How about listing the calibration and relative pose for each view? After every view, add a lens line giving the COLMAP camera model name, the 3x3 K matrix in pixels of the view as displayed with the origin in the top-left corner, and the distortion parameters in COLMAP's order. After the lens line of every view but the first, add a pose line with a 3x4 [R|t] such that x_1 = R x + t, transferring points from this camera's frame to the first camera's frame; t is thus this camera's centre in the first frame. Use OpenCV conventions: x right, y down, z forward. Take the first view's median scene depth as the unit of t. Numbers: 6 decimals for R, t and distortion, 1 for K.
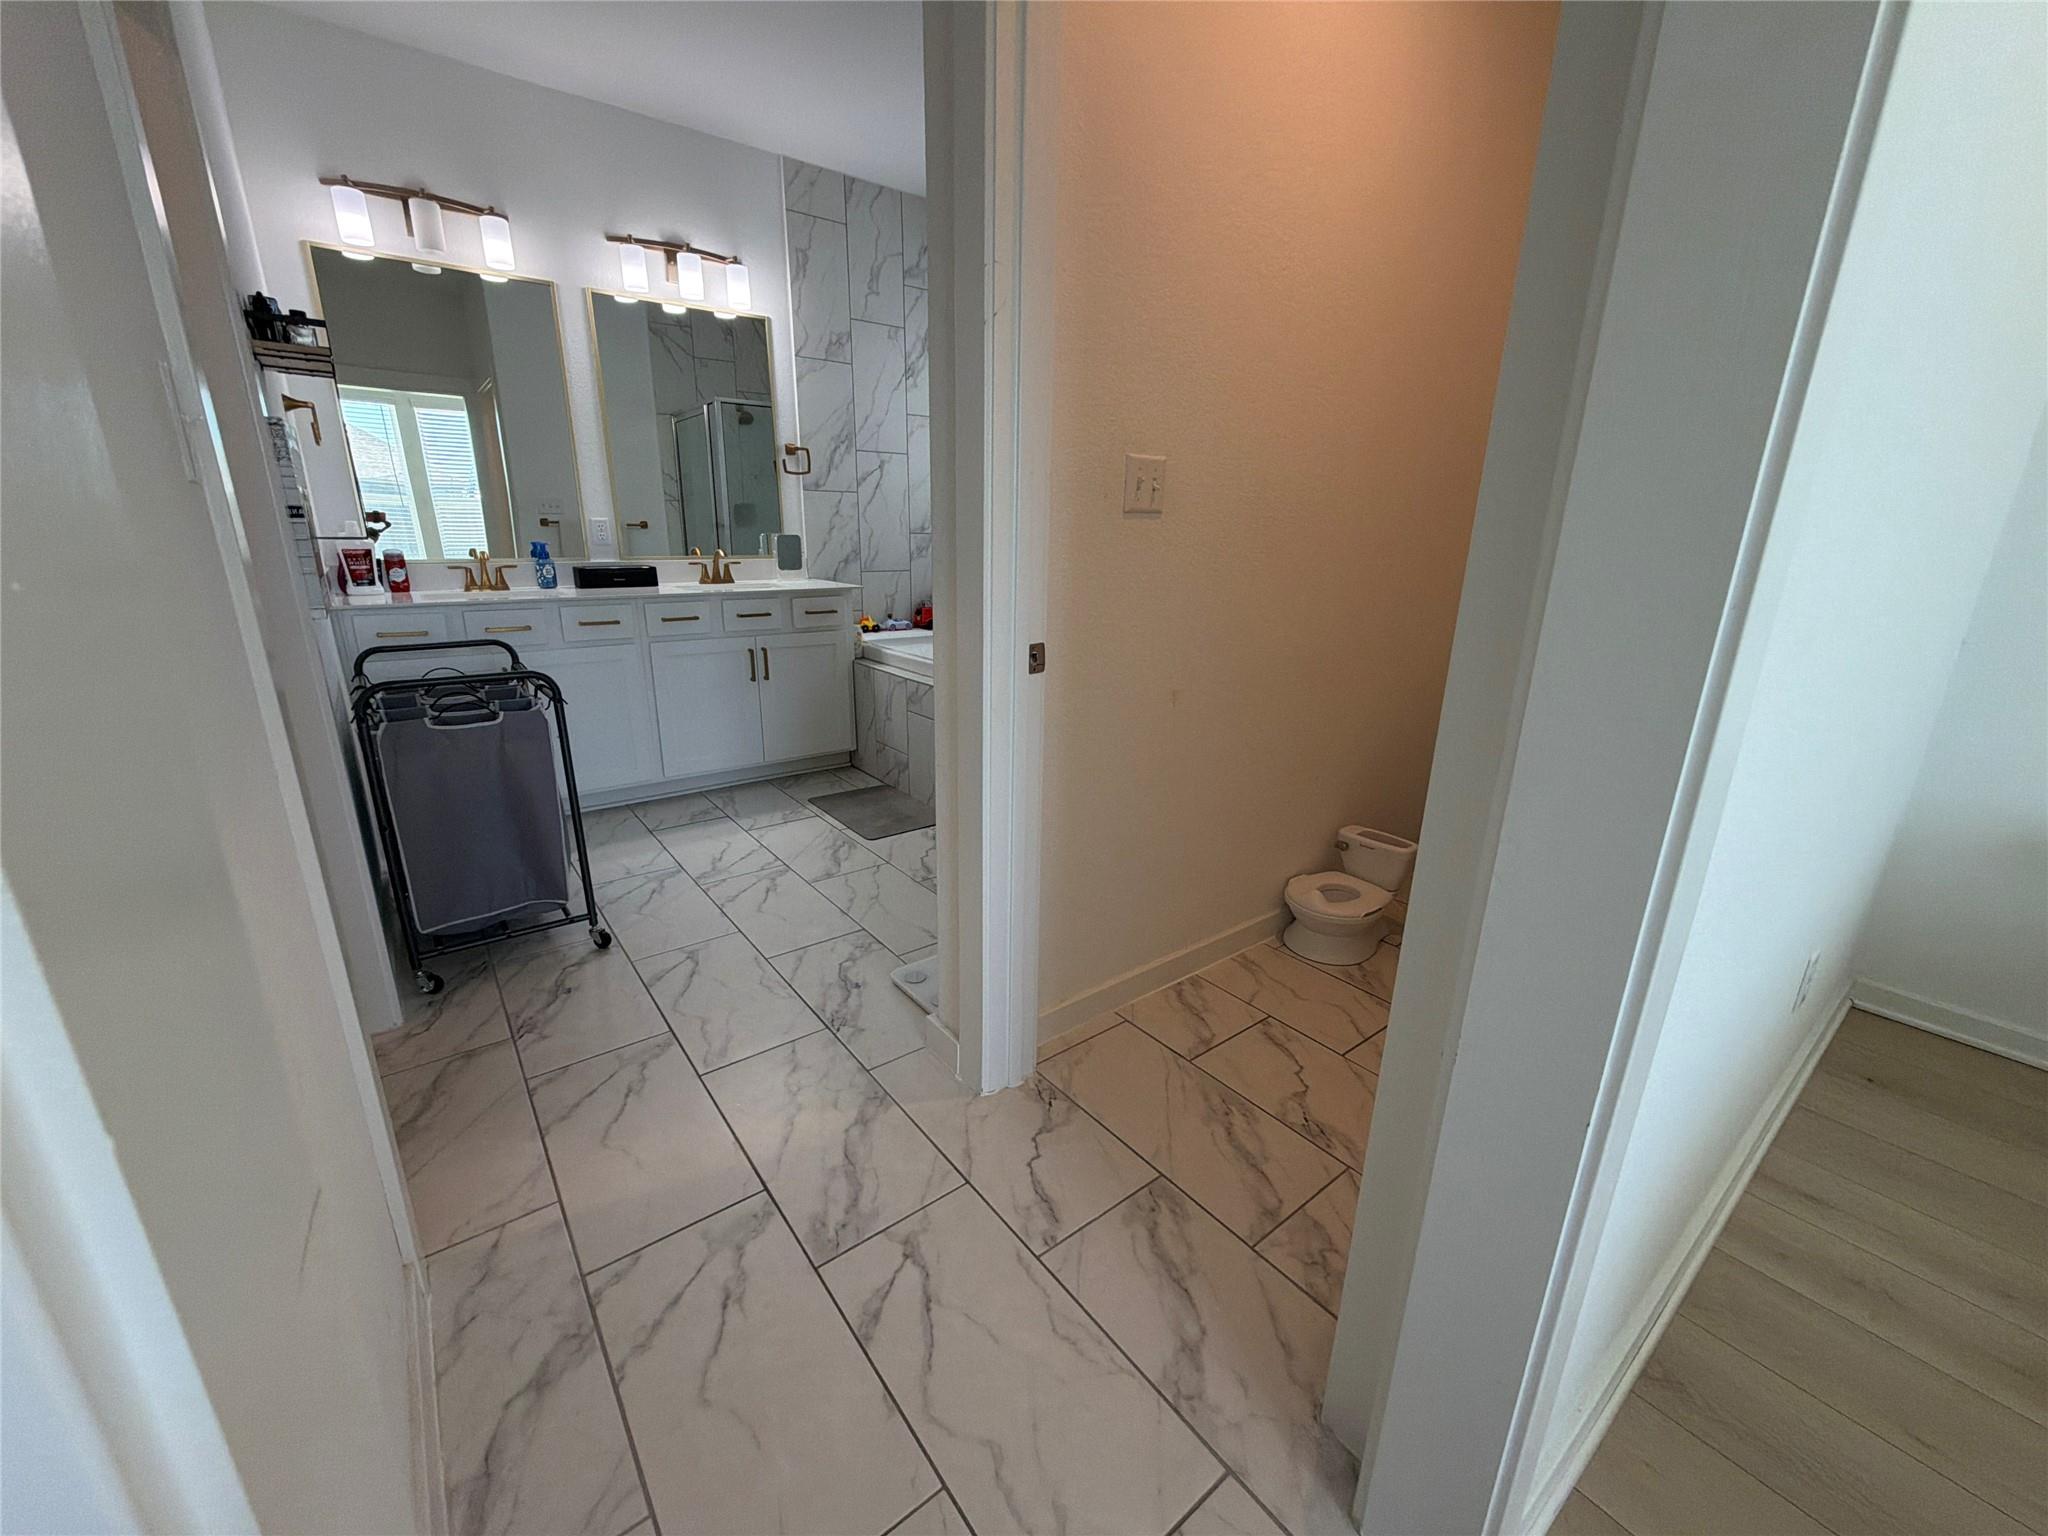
lens RADIAL K [[815.5, 0, 1024.7], [0, 815.5, 768.9], [0, 0, 1]] dist [0.001281, -0.000072]
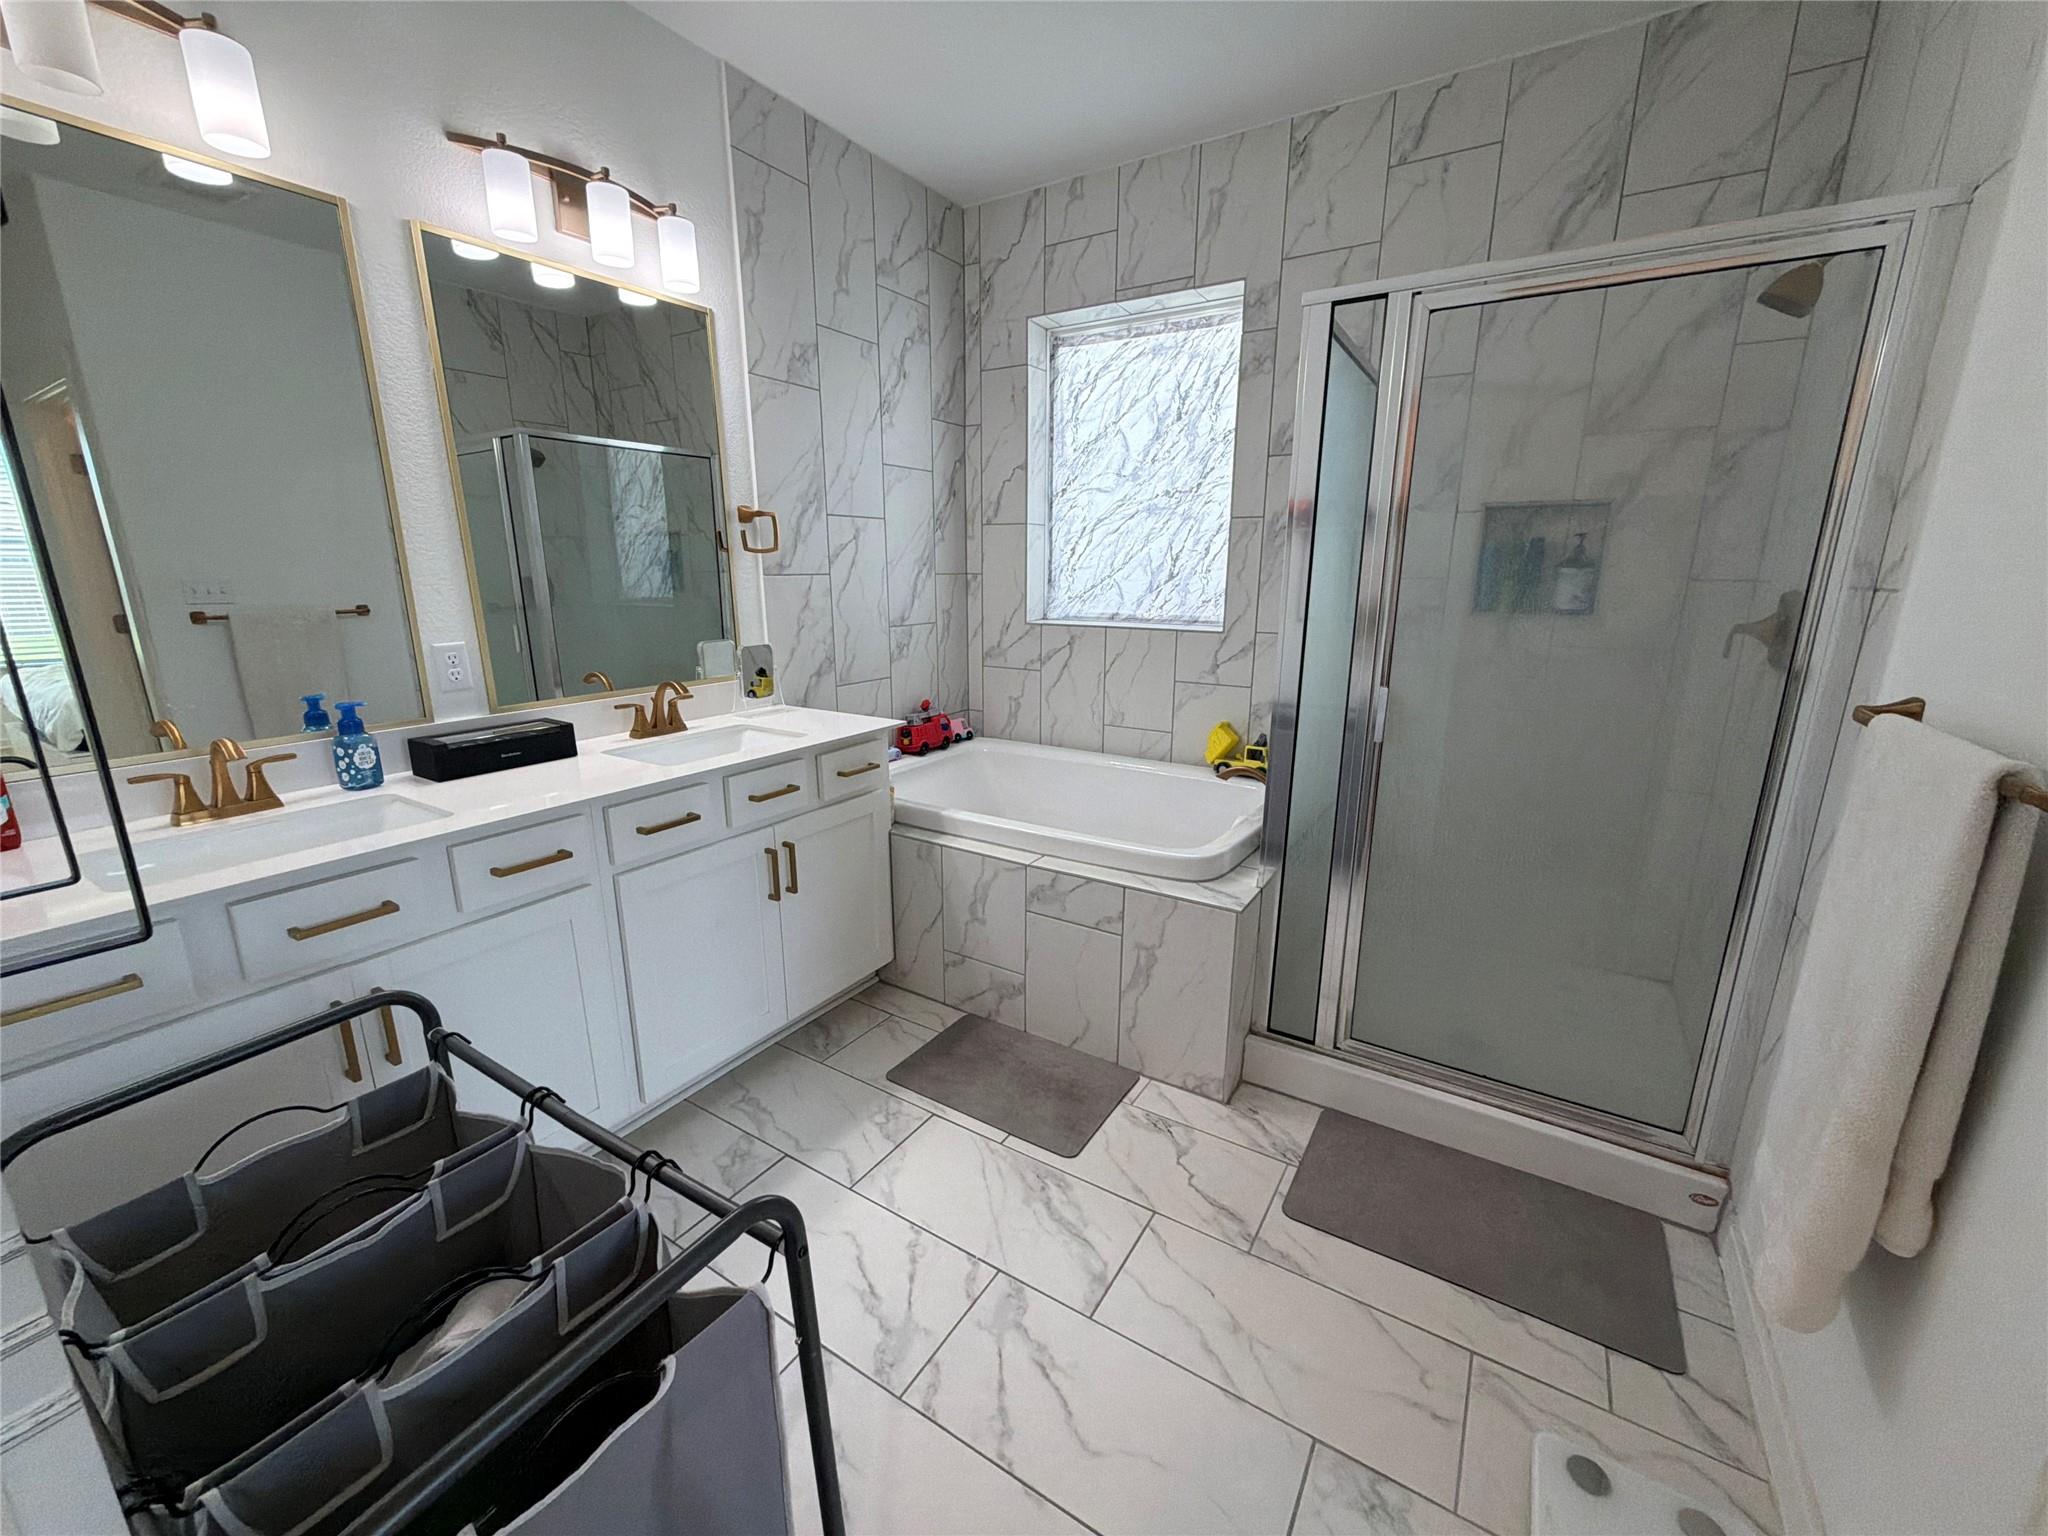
lens RADIAL K [[815.5, 0, 1022.8], [0, 815.5, 768.9], [0, 0, 1]] dist [0.001281, -0.000072]
pose [[0.938651, -0.096754, 0.331019, -0.335300], [0.111273, 0.993472, -0.025148, -0.160540], [-0.326425, 0.060438, 0.943289, 0.352547]]
